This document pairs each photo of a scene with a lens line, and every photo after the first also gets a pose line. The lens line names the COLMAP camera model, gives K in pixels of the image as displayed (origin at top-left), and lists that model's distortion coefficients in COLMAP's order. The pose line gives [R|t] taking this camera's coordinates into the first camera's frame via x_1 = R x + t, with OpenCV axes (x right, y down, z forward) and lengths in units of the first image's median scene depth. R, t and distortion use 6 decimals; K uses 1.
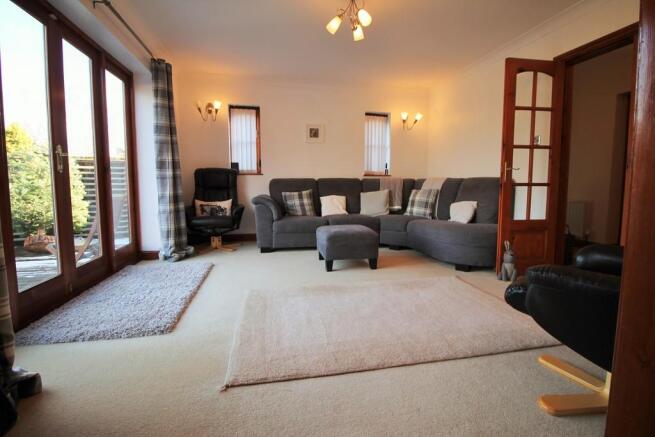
lens RADIAL K [[307.8, 0, 331.0], [0, 307.8, 210.8], [0, 0, 1]] dist [0.003236, -0.014566]
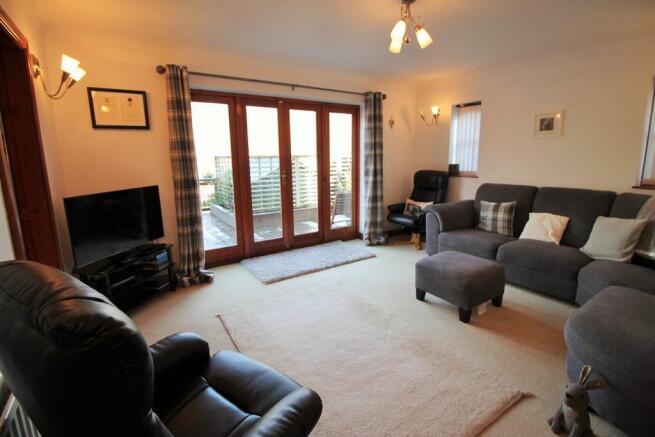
lens RADIAL K [[307.8, 0, 331.0], [0, 307.8, 210.8], [0, 0, 1]] dist [0.003236, -0.014566]
pose [[0.372849, 0.161368, -0.913753, 0.497771], [-0.067819, 0.986867, 0.146607, -0.133732], [0.925410, 0.007307, 0.378896, 0.273455]]
